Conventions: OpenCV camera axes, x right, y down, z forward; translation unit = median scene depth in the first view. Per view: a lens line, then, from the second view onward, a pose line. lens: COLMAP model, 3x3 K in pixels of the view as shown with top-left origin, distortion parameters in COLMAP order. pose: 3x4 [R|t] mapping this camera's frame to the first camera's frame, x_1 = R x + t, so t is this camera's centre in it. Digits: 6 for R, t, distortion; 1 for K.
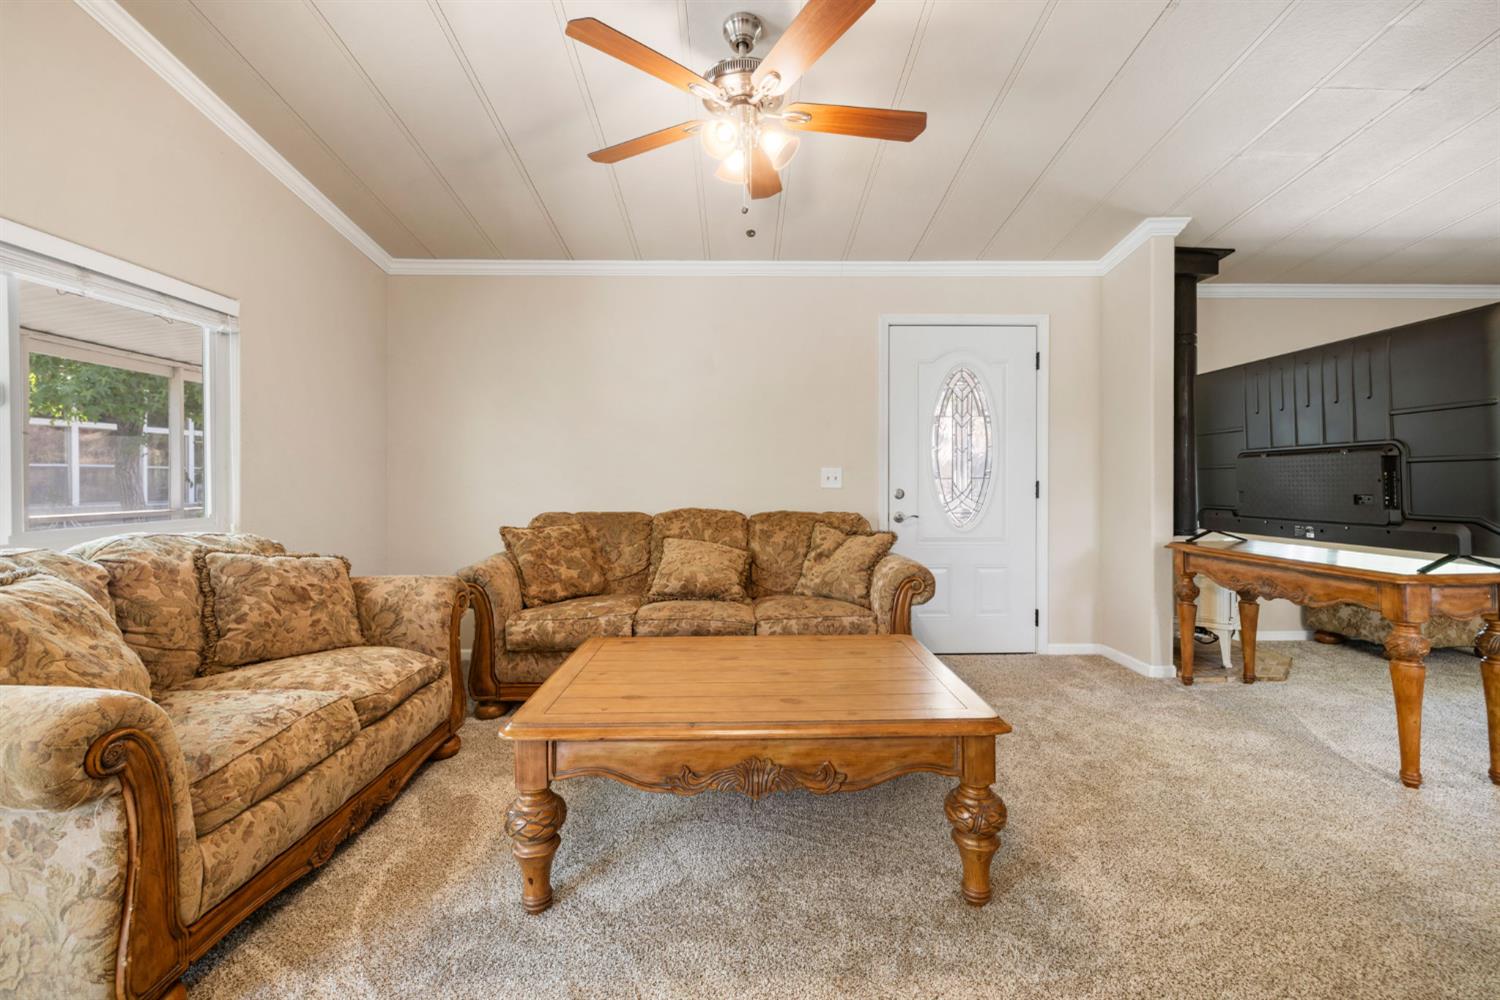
lens RADIAL K [[642.2, 0, 761.9], [0, 642.2, 490.3], [0, 0, 1]] dist [0.001496, 0.000129]
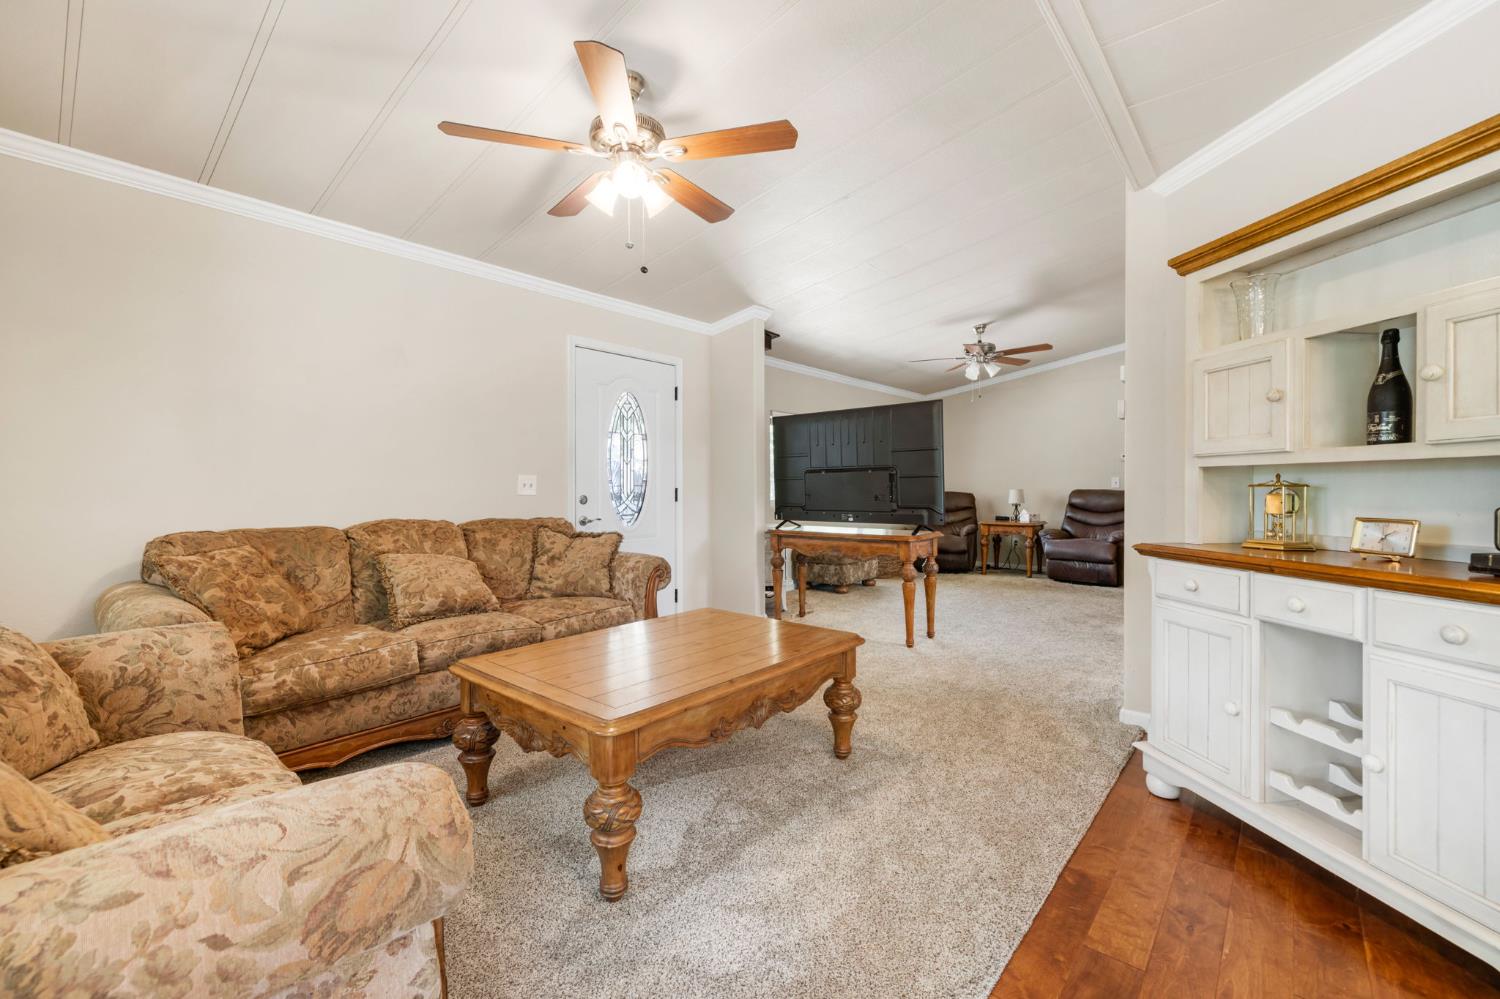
lens RADIAL K [[624.2, 0, 750.0], [0, 624.2, 499.5], [0, 0, 1]] dist [0.001212, -0.000071]
pose [[0.672353, -0.014566, 0.740088, -0.482932], [0.013032, 0.999884, 0.007840, 0.001019], [-0.740116, 0.004373, 0.672465, 0.078475]]
